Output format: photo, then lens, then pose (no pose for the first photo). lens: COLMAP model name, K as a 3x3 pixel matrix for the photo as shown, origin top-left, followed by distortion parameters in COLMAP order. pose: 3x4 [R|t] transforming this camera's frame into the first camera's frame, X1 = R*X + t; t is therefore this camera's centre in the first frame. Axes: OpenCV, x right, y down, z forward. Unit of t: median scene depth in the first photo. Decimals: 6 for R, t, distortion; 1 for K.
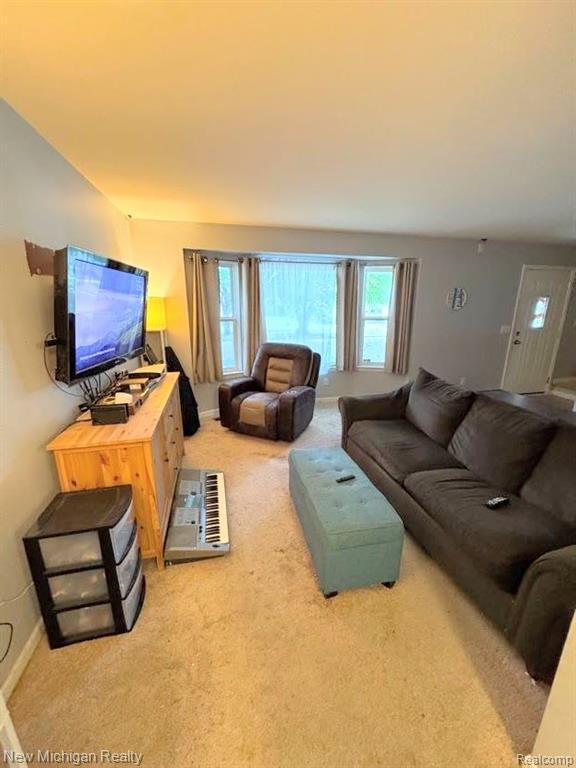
lens RADIAL K [[303.2, 0, 289.9], [0, 303.2, 382.6], [0, 0, 1]] dist [-0.002025, 0.000134]
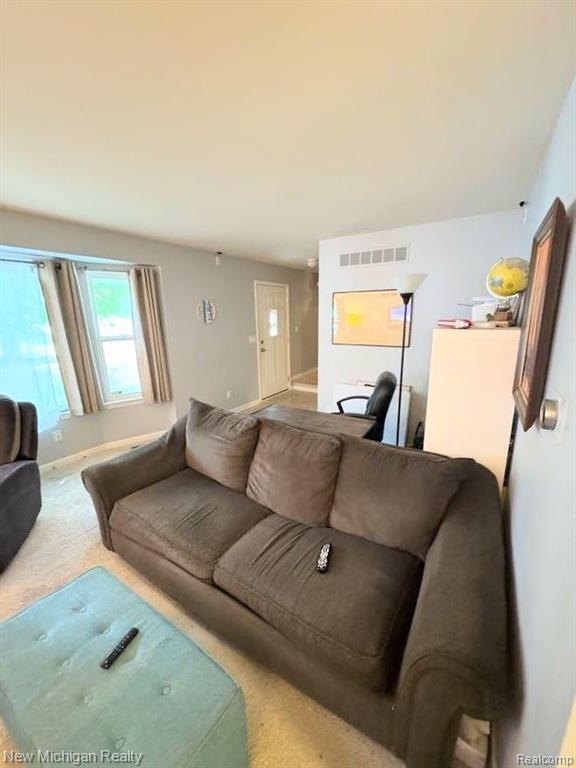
lens RADIAL K [[303.2, 0, 289.9], [0, 303.2, 382.6], [0, 0, 1]] dist [-0.002025, 0.000134]
pose [[0.709622, -0.173942, 0.682775, 0.071664], [0.197691, 0.979276, 0.044013, -0.073172], [-0.676280, 0.103746, 0.729302, 0.223996]]
